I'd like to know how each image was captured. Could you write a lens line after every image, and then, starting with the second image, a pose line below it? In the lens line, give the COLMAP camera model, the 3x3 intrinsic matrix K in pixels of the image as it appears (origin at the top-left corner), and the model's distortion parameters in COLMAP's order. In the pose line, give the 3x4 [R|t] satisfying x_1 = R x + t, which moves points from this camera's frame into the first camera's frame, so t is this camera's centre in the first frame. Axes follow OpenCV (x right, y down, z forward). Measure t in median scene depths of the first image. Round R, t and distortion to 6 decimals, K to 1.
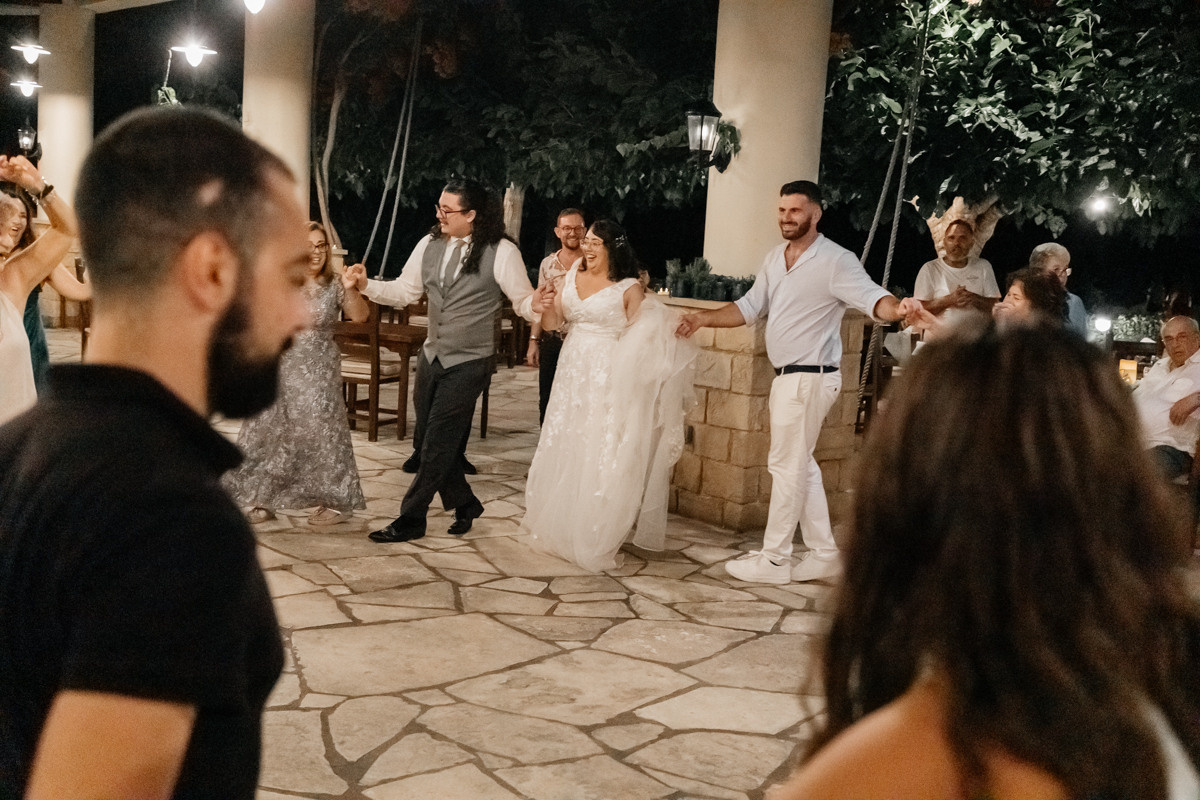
lens RADIAL K [[1420.0, 0, 602.5], [0, 1420.0, 399.1], [0, 0, 1]] dist [0.015928, 0.000000]
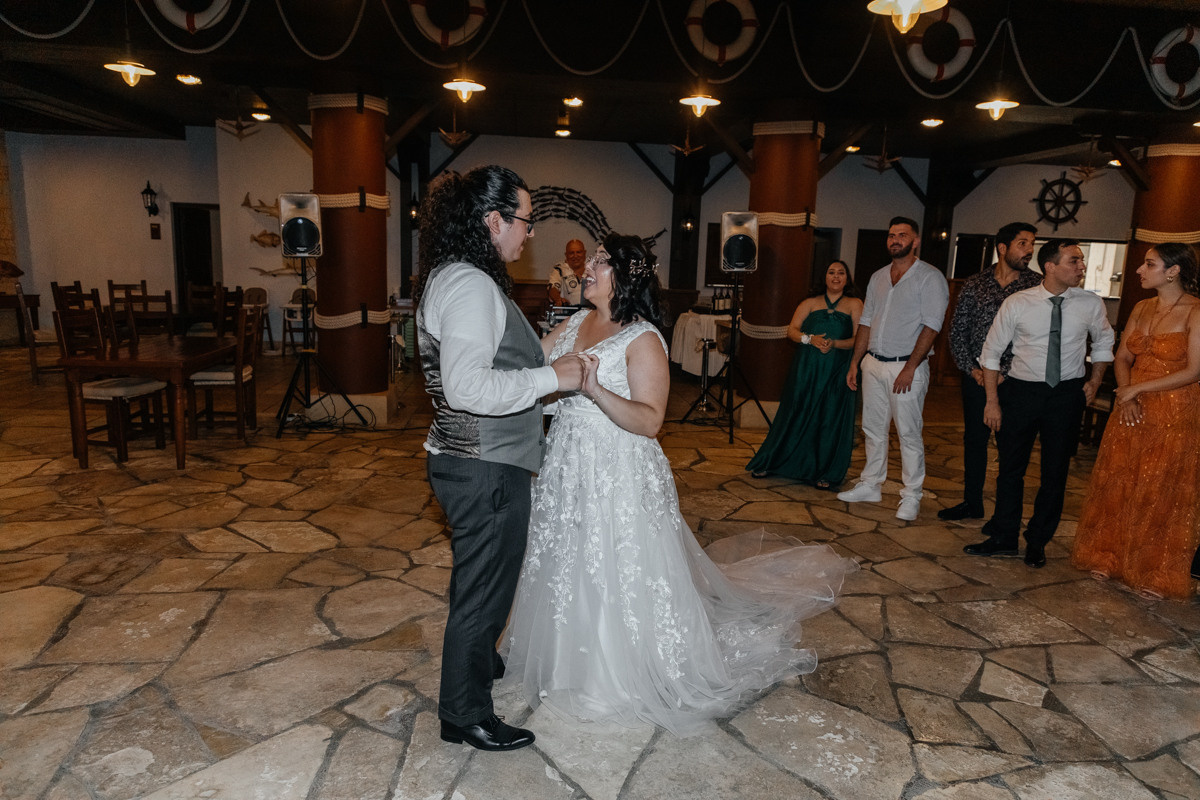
lens RADIAL K [[825.1, 0, 606.0], [0, 825.1, 396.5], [0, 0, 1]] dist [-0.004671, -0.001192]
pose [[-0.296433, 0.093779, -0.950438, 0.464331], [-0.174020, 0.973204, 0.150301, -0.072701], [0.939066, 0.209950, -0.272171, 0.836513]]
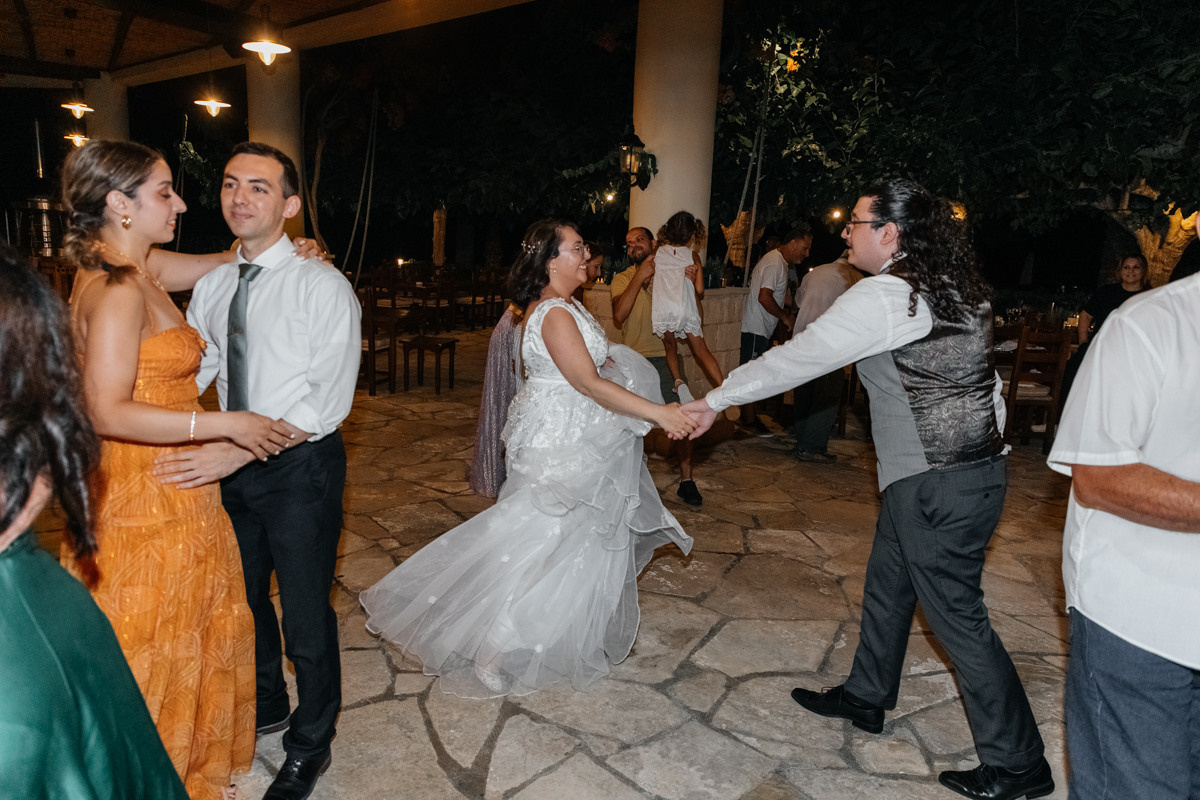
lens RADIAL K [[825.1, 0, 603.5], [0, 825.1, 400.8], [0, 0, 1]] dist [-0.004671, -0.001192]
pose [[0.985964, -0.051814, 0.158714, -0.103257], [0.039195, 0.995892, 0.081631, -0.032526], [-0.162292, -0.074264, 0.983944, 0.273326]]
